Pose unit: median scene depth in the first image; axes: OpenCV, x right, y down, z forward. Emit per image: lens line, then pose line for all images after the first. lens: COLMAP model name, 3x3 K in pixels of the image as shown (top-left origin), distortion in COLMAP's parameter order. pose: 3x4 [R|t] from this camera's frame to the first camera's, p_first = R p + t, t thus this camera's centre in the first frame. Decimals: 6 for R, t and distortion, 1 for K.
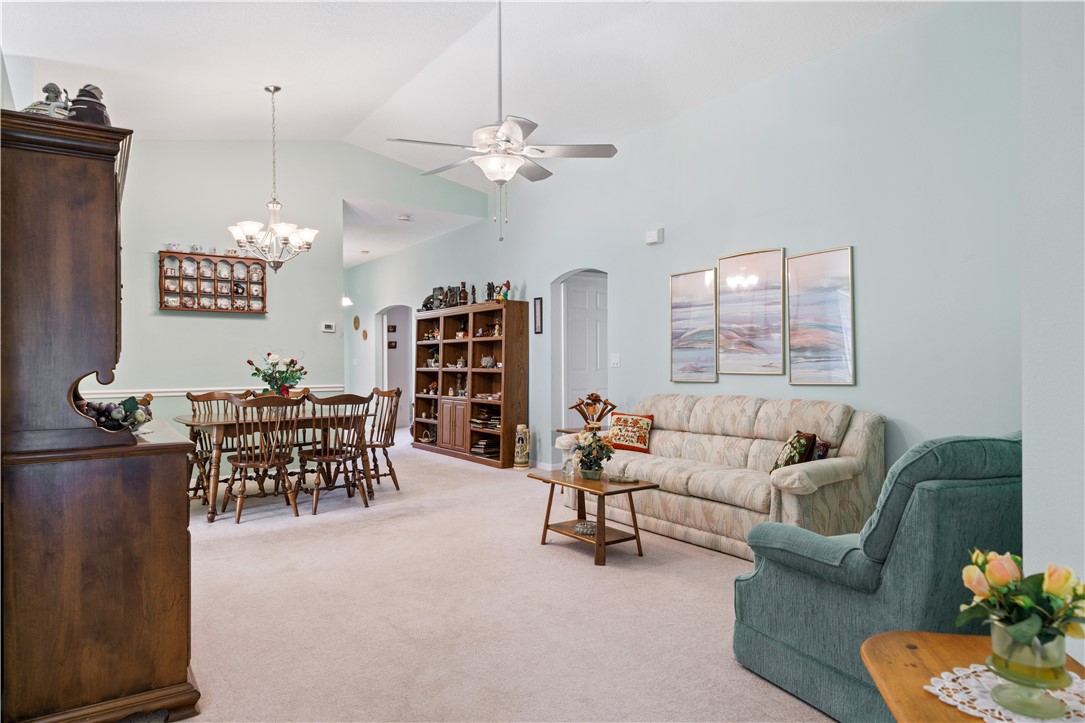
lens RADIAL K [[690.0, 0, 538.2], [0, 690.0, 362.3], [0, 0, 1]] dist [-0.002158, -0.002760]
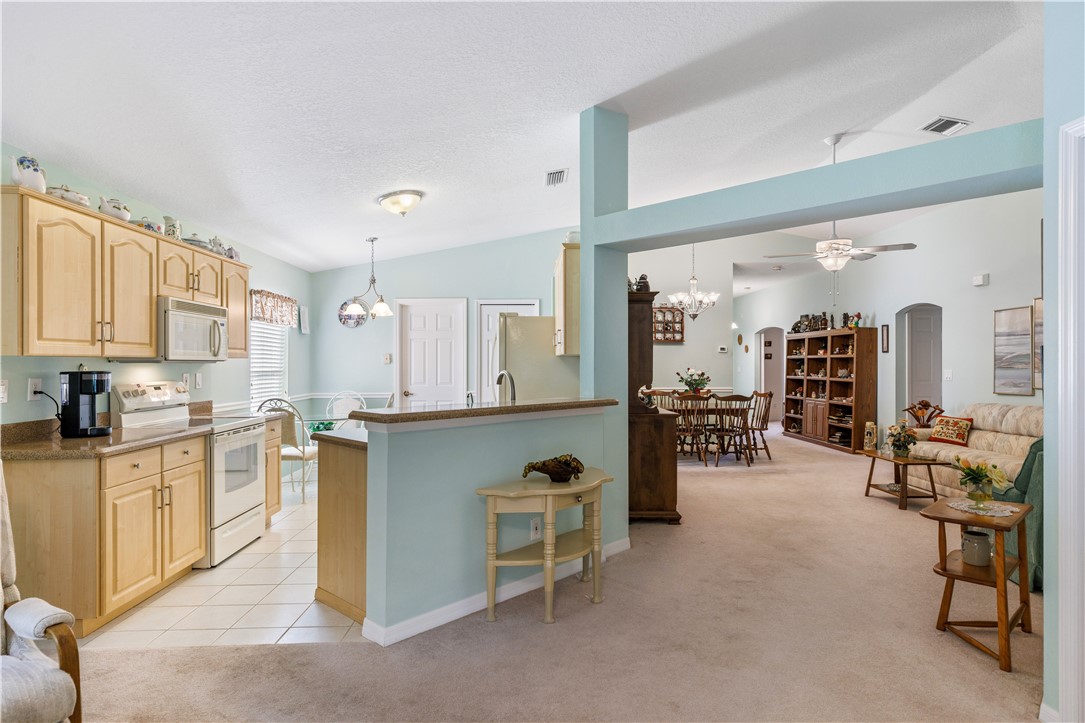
lens RADIAL K [[616.4, 0, 538.6], [0, 616.4, 362.5], [0, 0, 1]] dist [0.013146, -0.001129]
pose [[0.843303, 0.005856, -0.537406, 0.098384], [-0.006555, 0.999978, 0.000611, -0.024986], [0.537398, 0.003007, 0.843324, -0.428935]]
